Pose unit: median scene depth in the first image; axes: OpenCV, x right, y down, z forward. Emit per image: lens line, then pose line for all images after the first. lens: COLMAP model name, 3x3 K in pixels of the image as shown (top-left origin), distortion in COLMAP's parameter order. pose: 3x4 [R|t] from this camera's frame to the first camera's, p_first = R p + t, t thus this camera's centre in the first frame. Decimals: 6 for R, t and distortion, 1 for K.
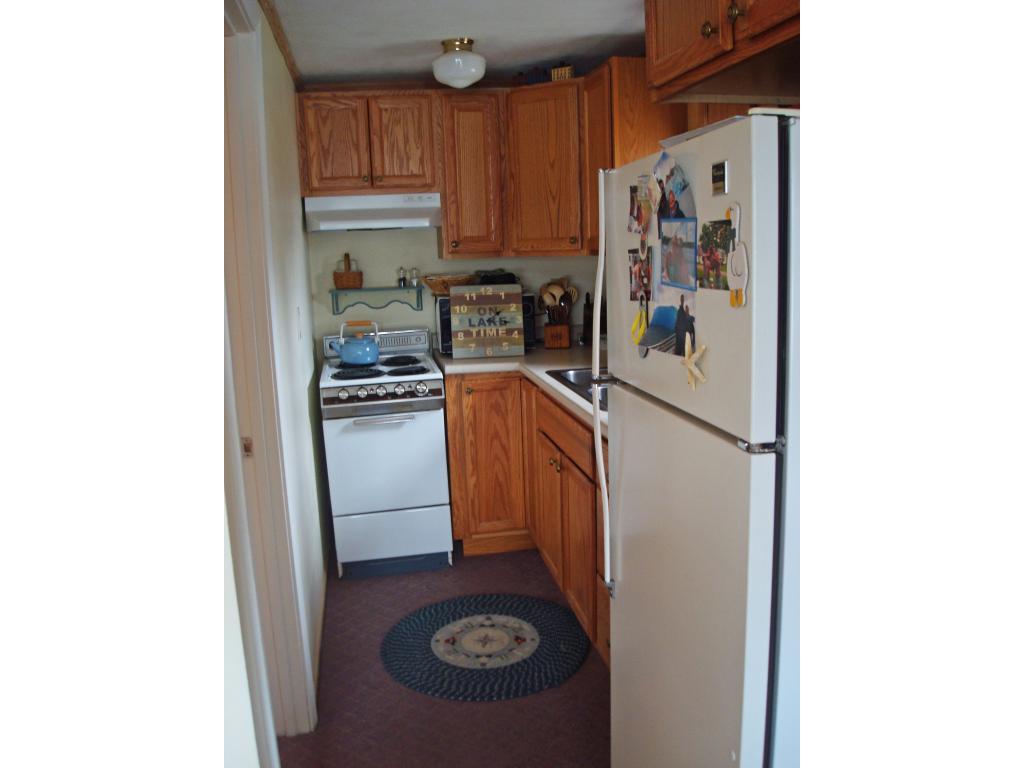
lens RADIAL K [[780.9, 0, 512.0], [0, 780.9, 384.0], [0, 0, 1]] dist [-0.095037, -0.001189]
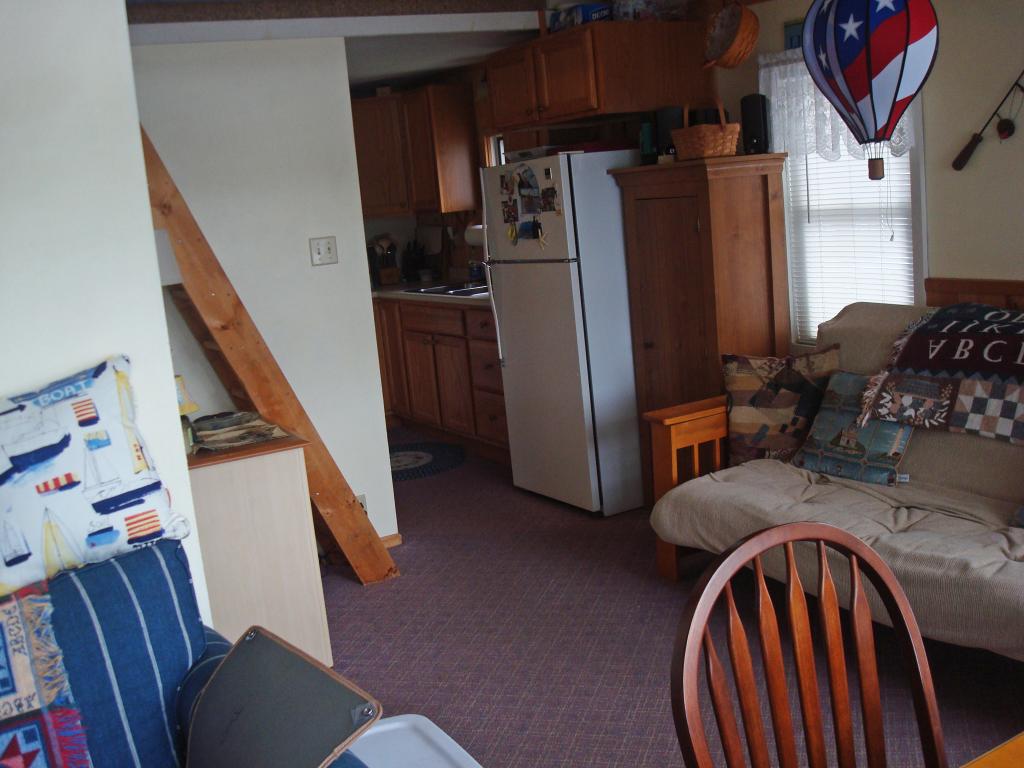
lens RADIAL K [[1028.5, 0, 512.0], [0, 1028.5, 384.0], [0, 0, 1]] dist [-0.118783, -0.020923]
pose [[0.933316, -0.116095, 0.339768, -1.108184], [0.121740, 0.992551, 0.004734, 0.429828], [-0.337787, 0.036945, 0.940497, -2.253985]]
